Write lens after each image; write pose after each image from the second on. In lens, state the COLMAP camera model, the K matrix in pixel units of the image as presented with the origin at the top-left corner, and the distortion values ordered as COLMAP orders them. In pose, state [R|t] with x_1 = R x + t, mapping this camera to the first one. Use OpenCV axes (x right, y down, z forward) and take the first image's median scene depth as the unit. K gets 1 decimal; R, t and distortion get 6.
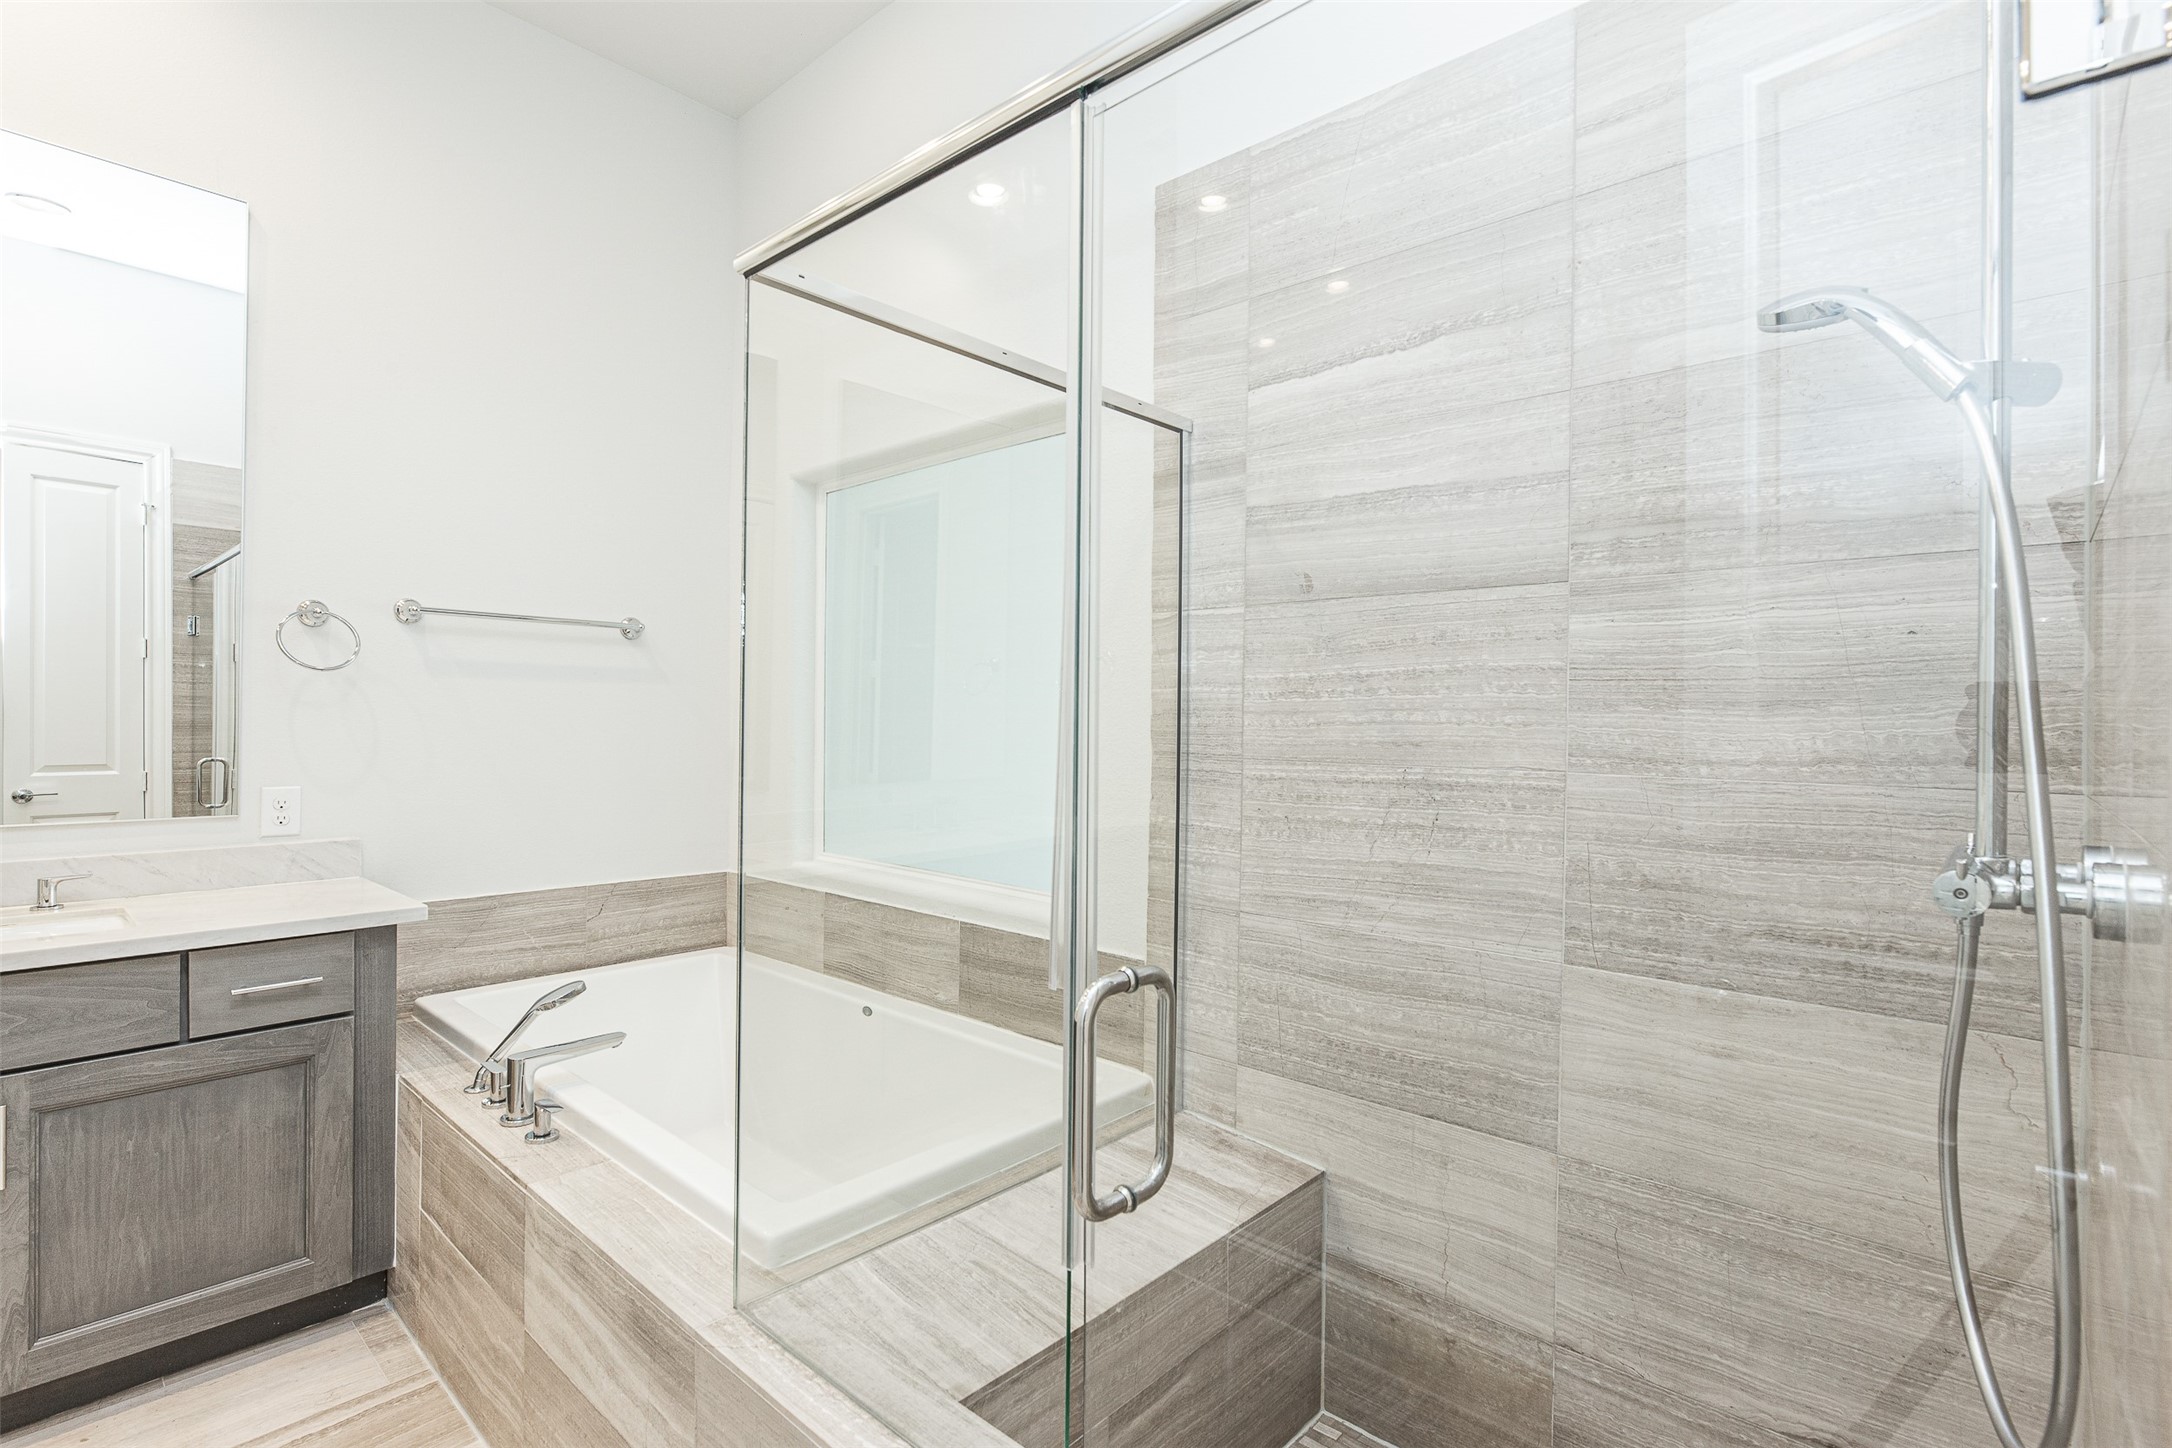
lens RADIAL K [[1011.6, 0, 1086.1], [0, 1011.6, 724.1], [0, 0, 1]] dist [-0.008707, 0.000713]
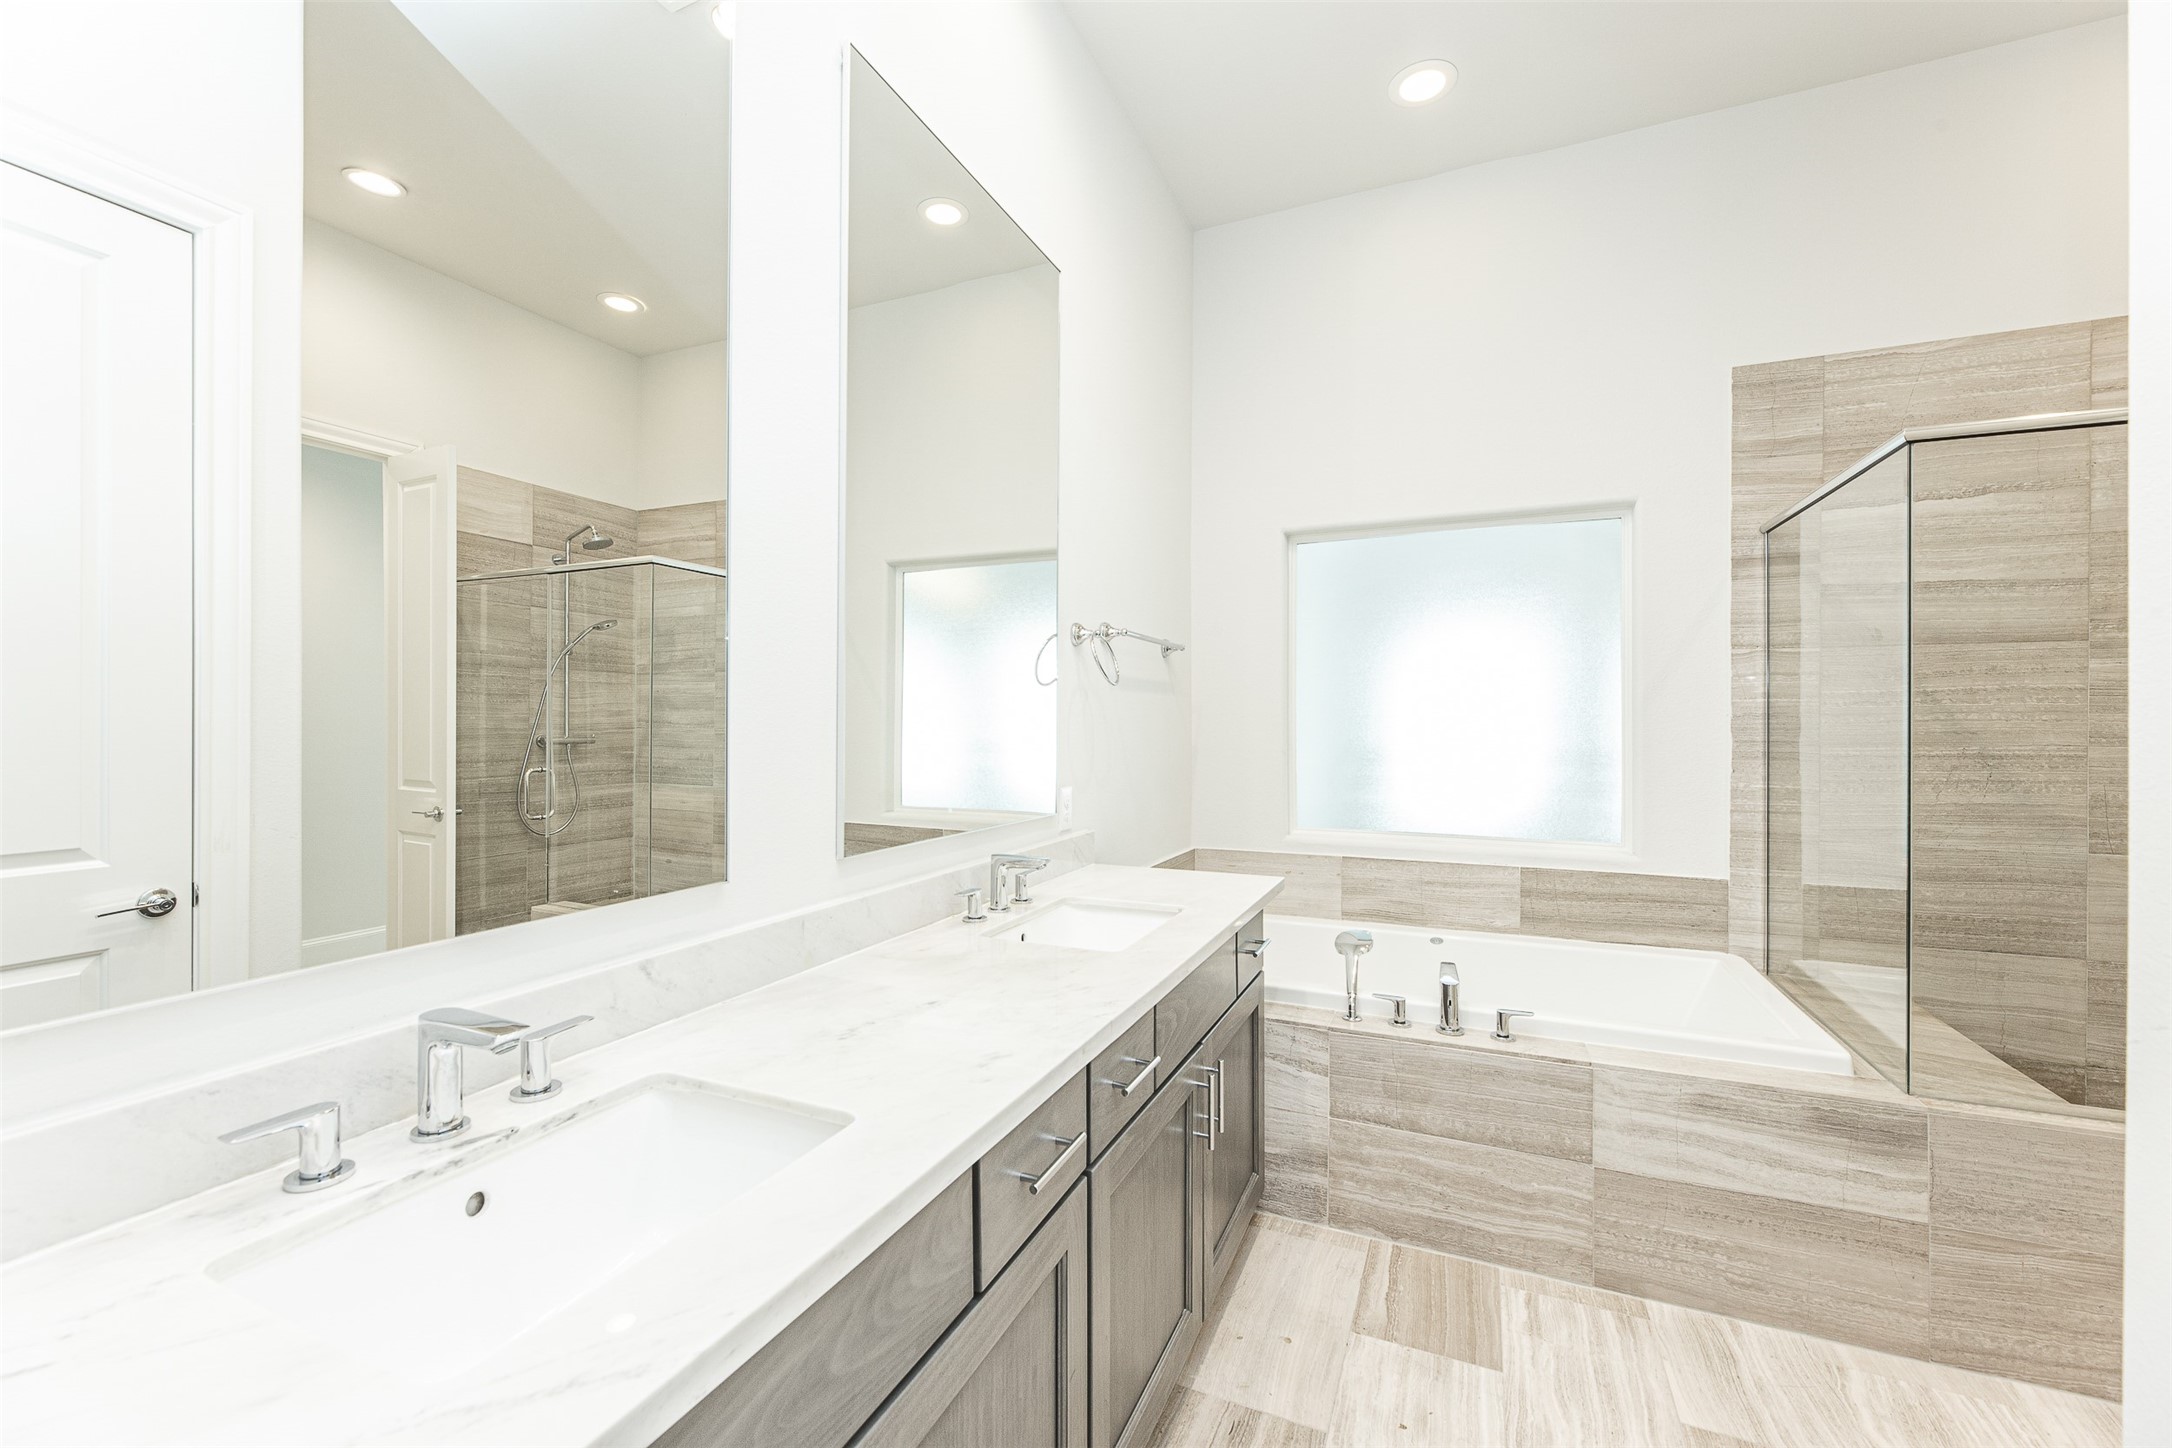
lens RADIAL K [[873.2, 0, 1077.8], [0, 873.2, 722.9], [0, 0, 1]] dist [-0.003384, 0.001152]
pose [[0.949966, -0.012012, 0.312123, -1.556944], [0.011827, 0.999927, 0.002487, -0.017970], [-0.312130, 0.001329, 0.950038, 0.081993]]
